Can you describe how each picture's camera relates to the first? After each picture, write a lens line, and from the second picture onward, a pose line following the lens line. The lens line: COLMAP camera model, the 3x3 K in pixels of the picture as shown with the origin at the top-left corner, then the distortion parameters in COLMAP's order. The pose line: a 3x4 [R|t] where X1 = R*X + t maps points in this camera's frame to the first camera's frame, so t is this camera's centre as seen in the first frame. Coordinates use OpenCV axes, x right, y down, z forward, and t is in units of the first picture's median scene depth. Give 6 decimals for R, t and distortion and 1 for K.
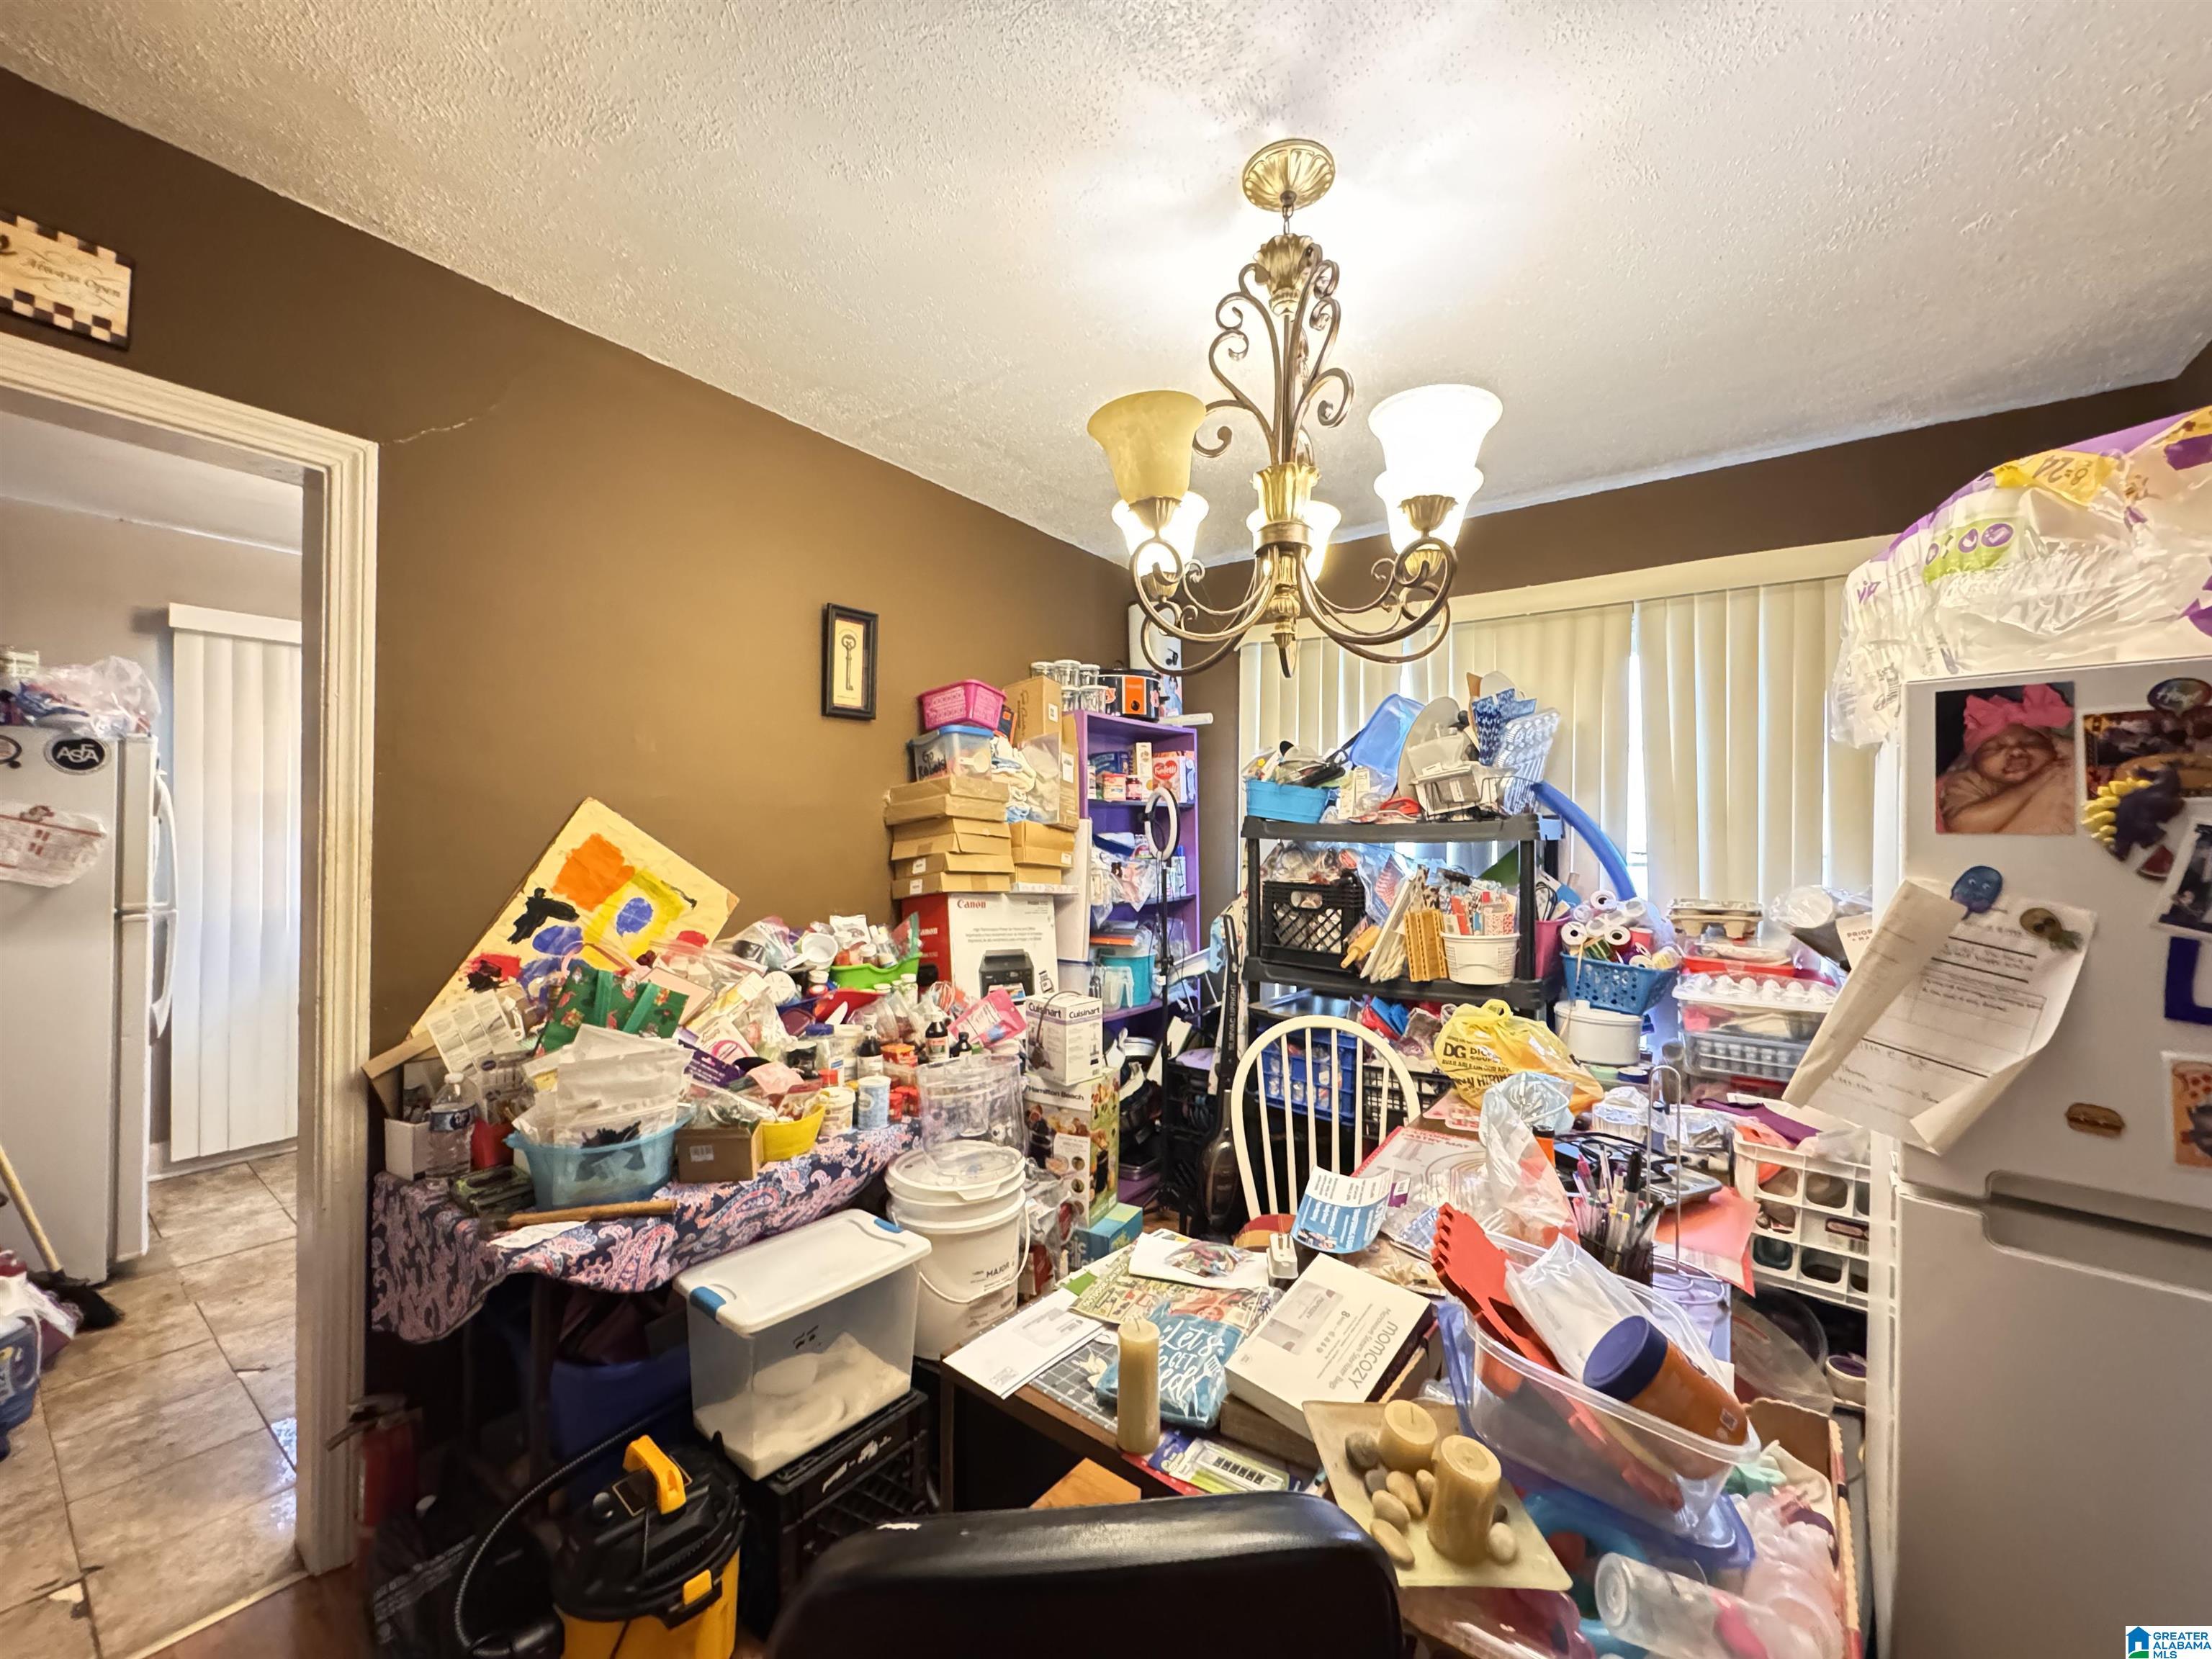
lens RADIAL K [[877.4, 0, 1104.2], [0, 877.4, 820.3], [0, 0, 1]] dist [-0.000111, -0.000113]
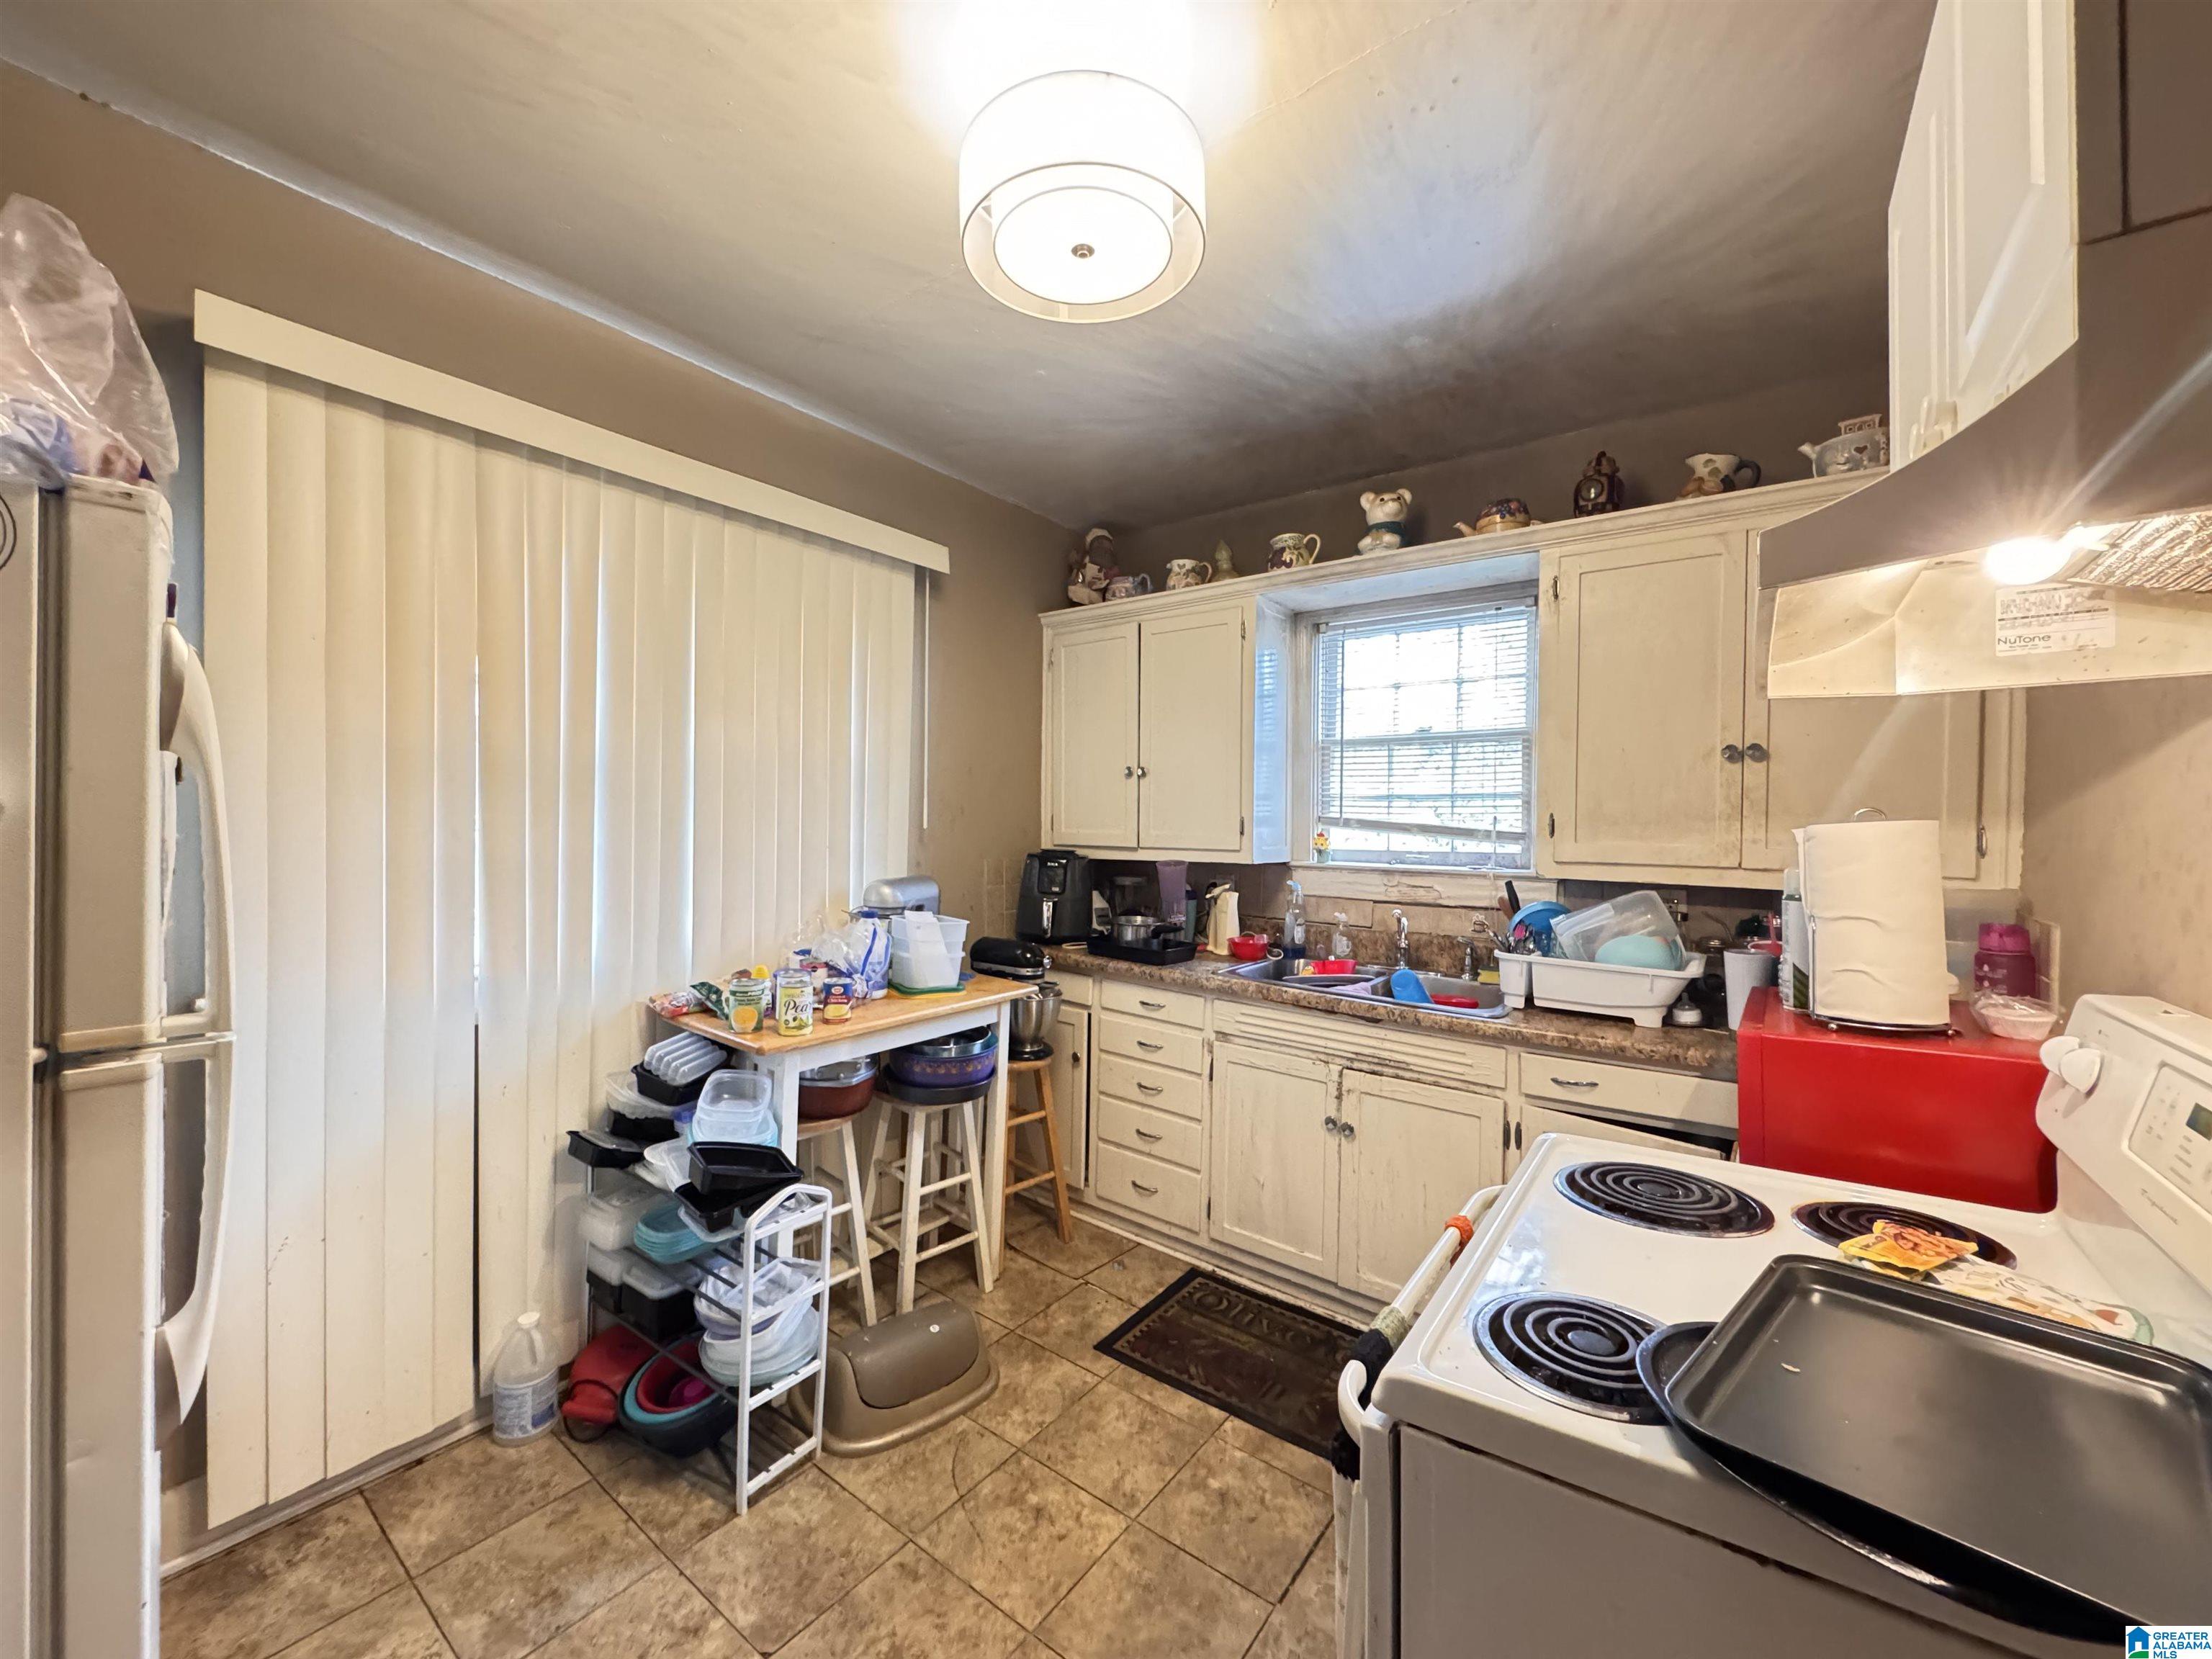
lens RADIAL K [[877.4, 0, 1103.9], [0, 877.4, 809.2], [0, 0, 1]] dist [-0.000111, -0.000113]
pose [[0.999976, -0.001667, -0.006710, -0.728655], [0.001716, 0.999972, 0.007252, 0.015269], [0.006697, -0.007264, 0.999951, 0.673888]]
